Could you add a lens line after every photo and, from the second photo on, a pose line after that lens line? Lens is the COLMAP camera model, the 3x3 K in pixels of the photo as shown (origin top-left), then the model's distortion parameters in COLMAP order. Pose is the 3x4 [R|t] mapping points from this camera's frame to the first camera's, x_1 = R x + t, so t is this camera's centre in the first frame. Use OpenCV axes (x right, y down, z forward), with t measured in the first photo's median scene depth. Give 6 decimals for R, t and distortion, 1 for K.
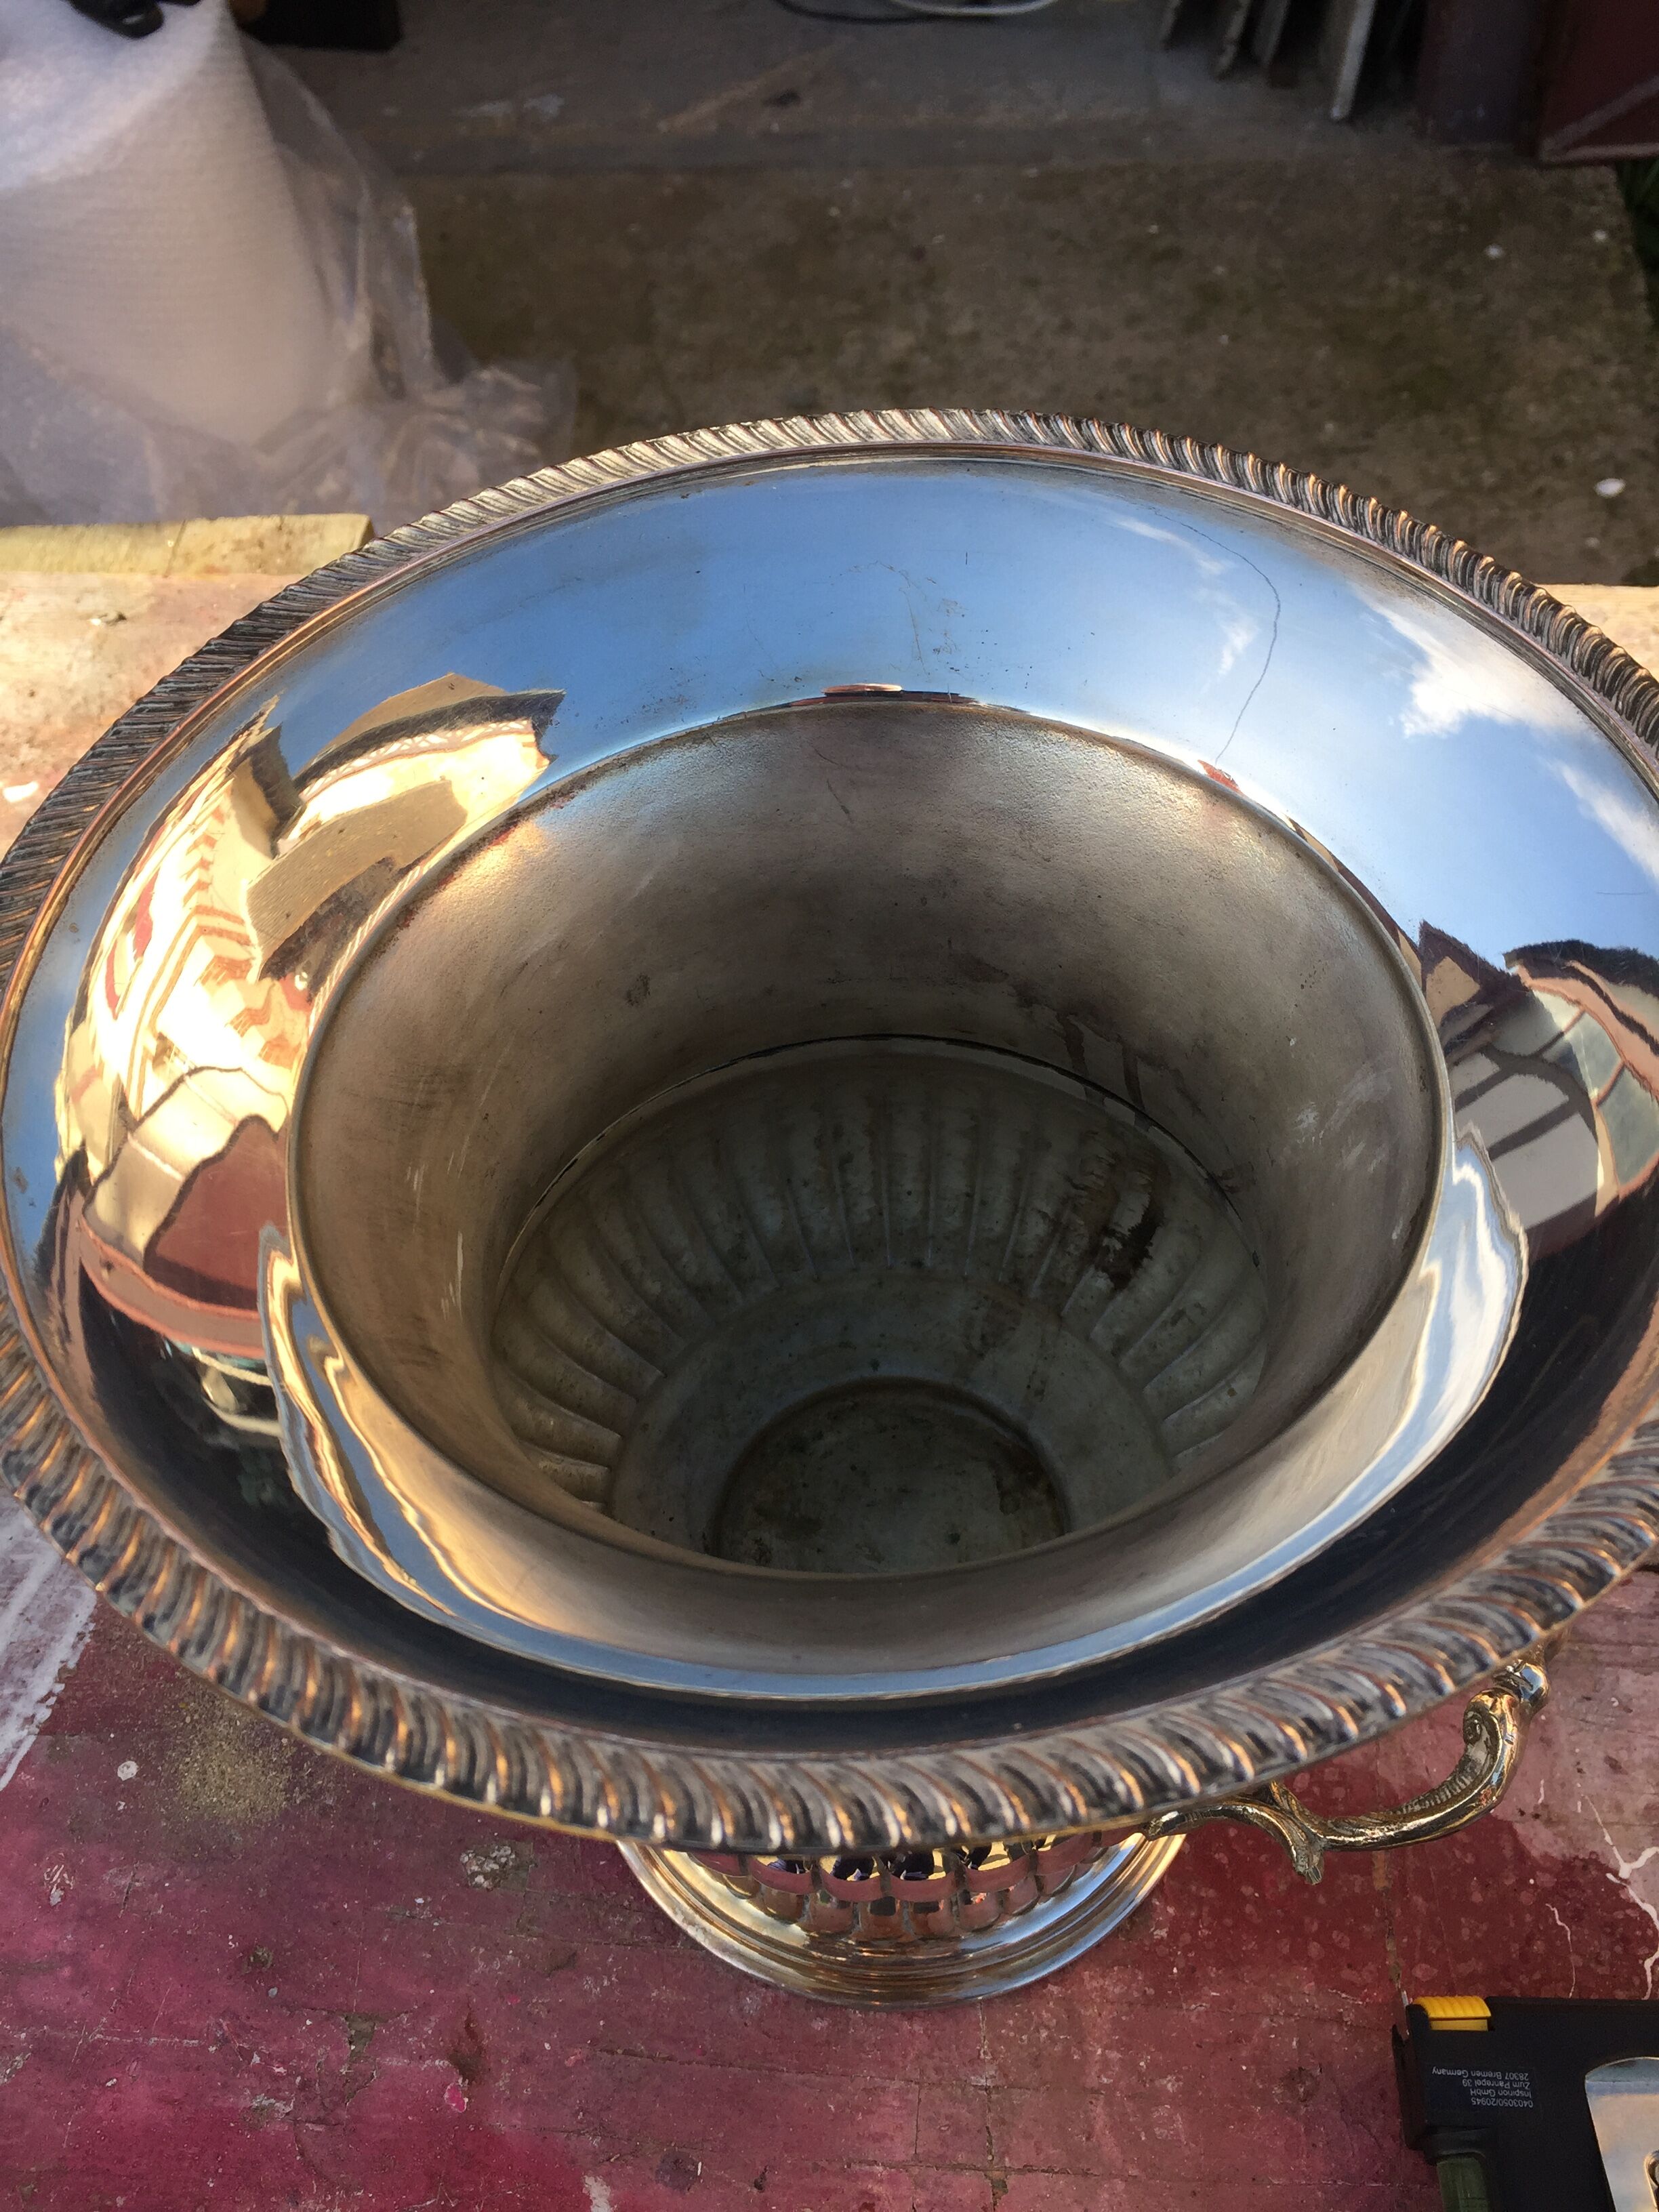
lens RADIAL K [[1830.5, 0, 821.1], [0, 1830.5, 1109.0], [0, 0, 1]] dist [0.073529, -0.092319]
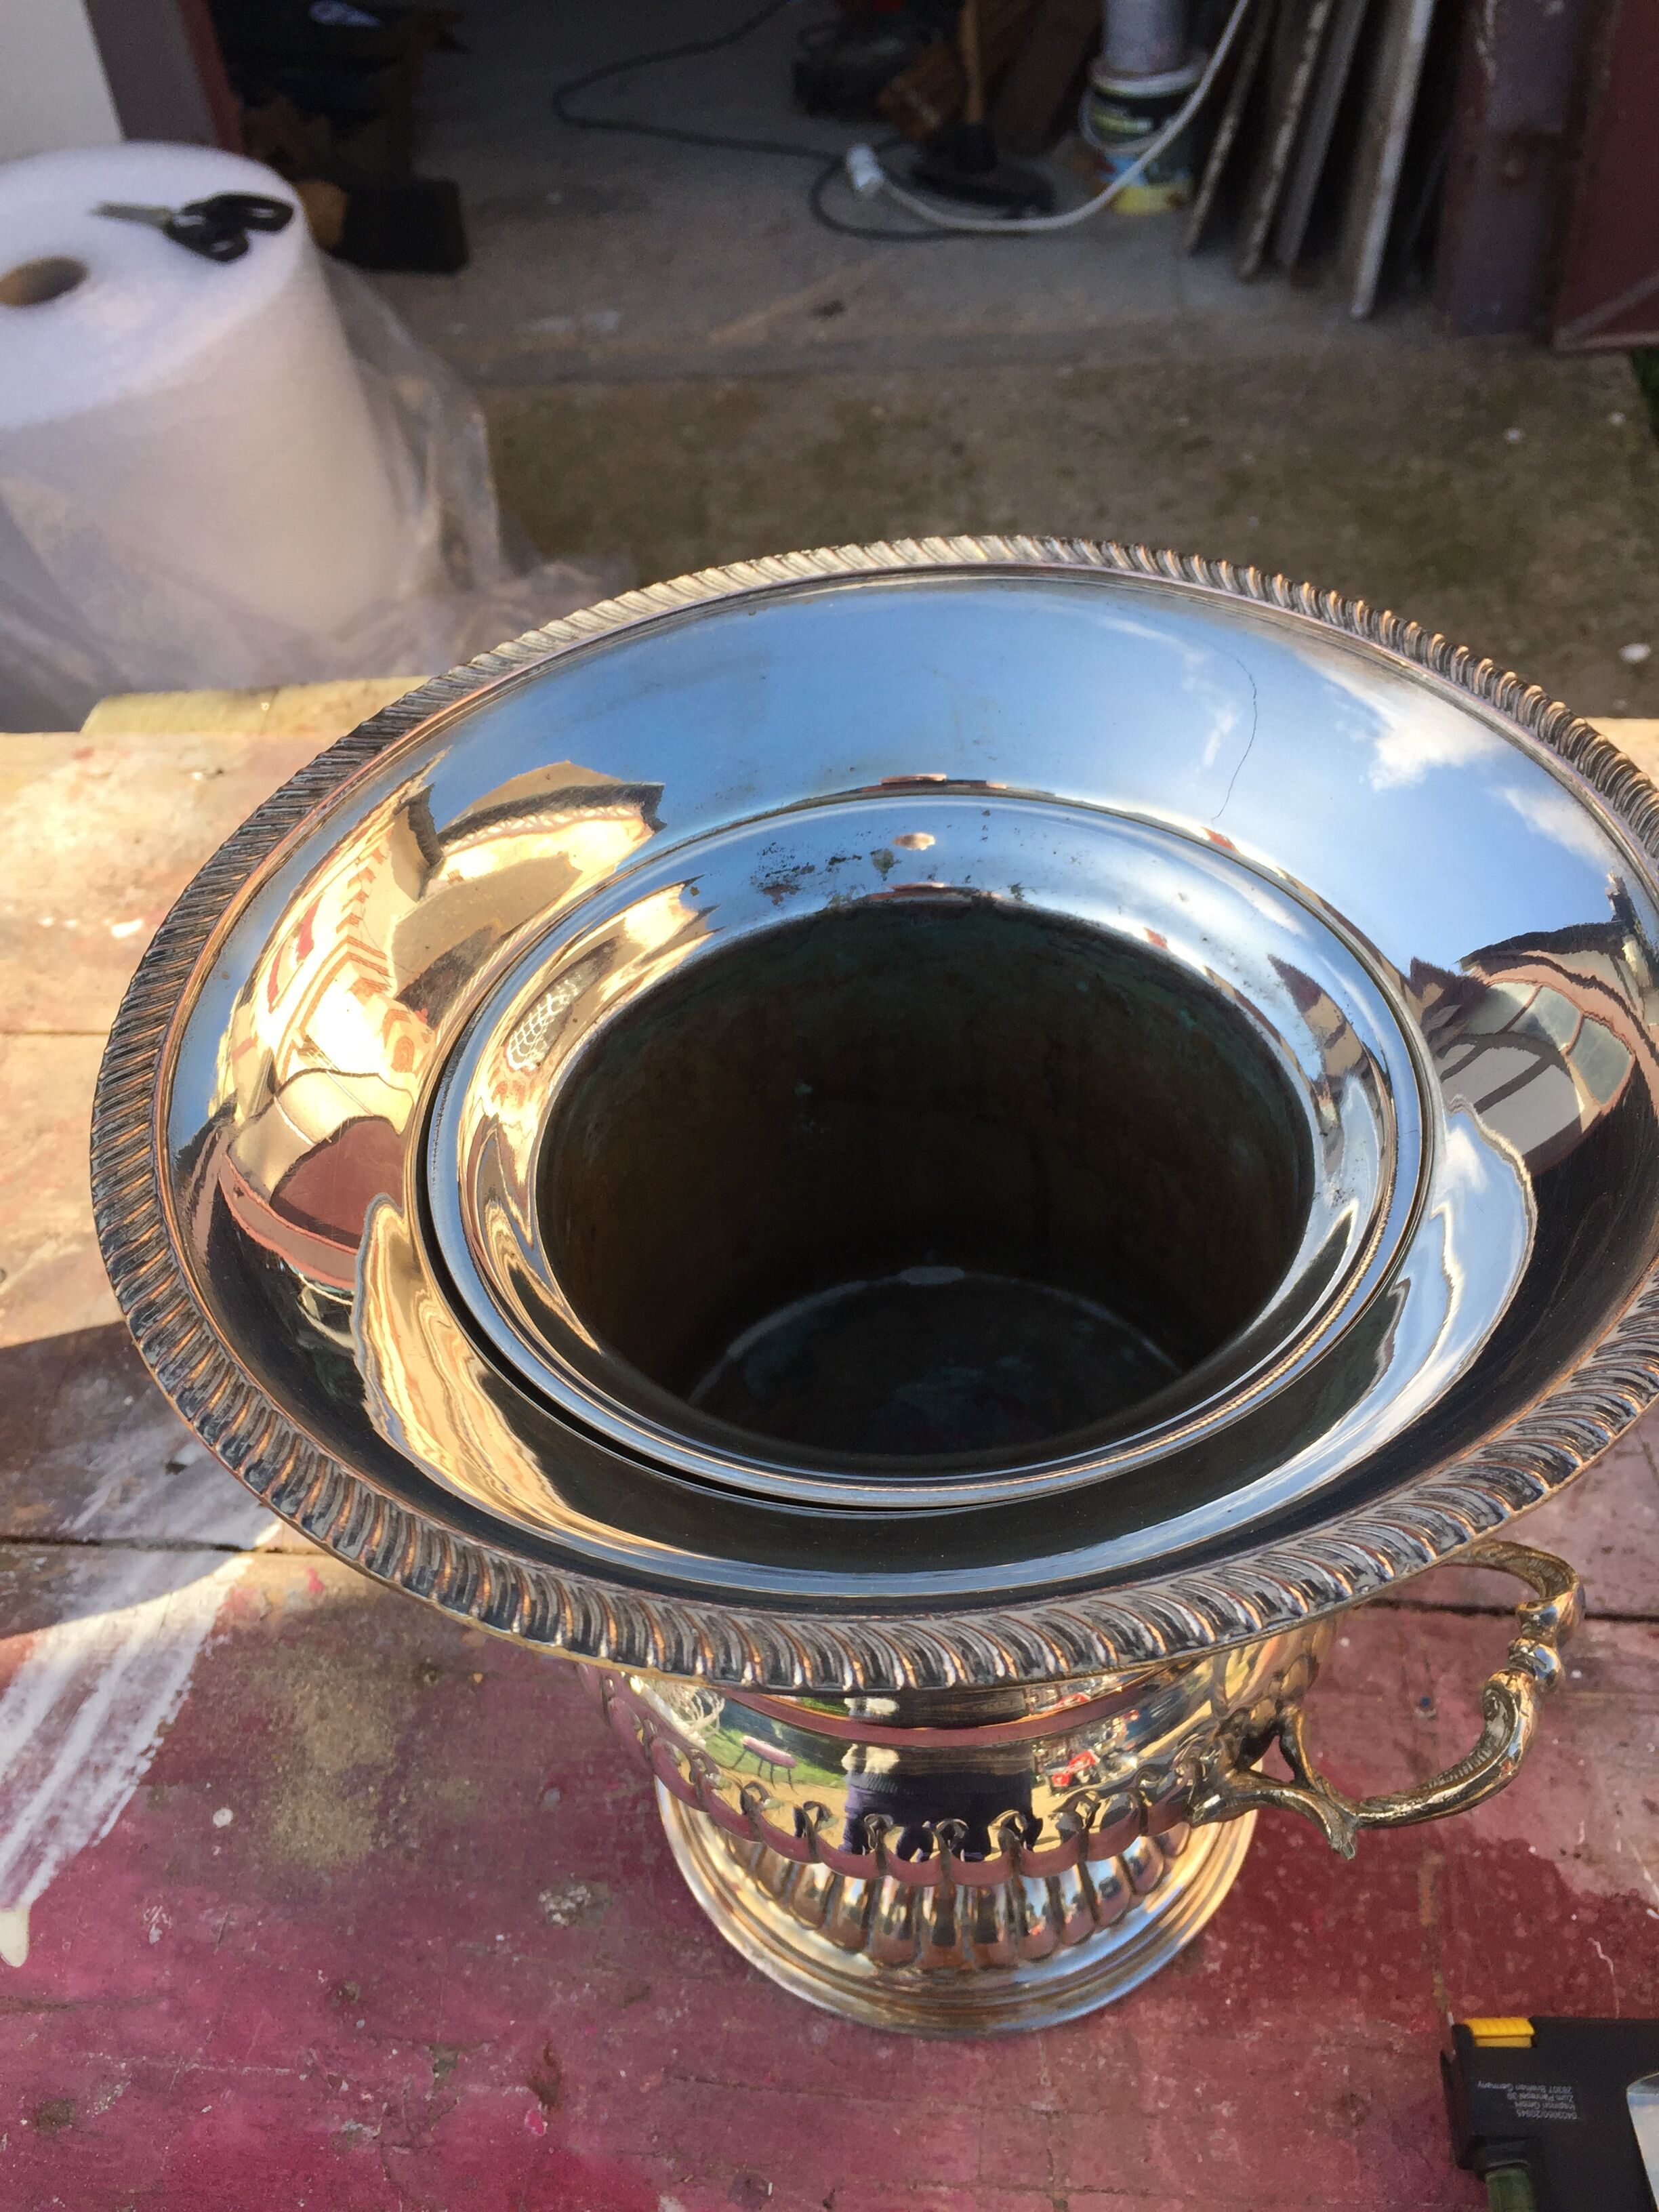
lens RADIAL K [[1830.5, 0, 821.1], [0, 1830.5, 1109.0], [0, 0, 1]] dist [0.073529, -0.092319]
pose [[0.999589, -0.009726, -0.026962, -0.003302], [0.007201, 0.995715, -0.092197, 0.064128], [0.027743, 0.091965, 0.995376, -0.083552]]
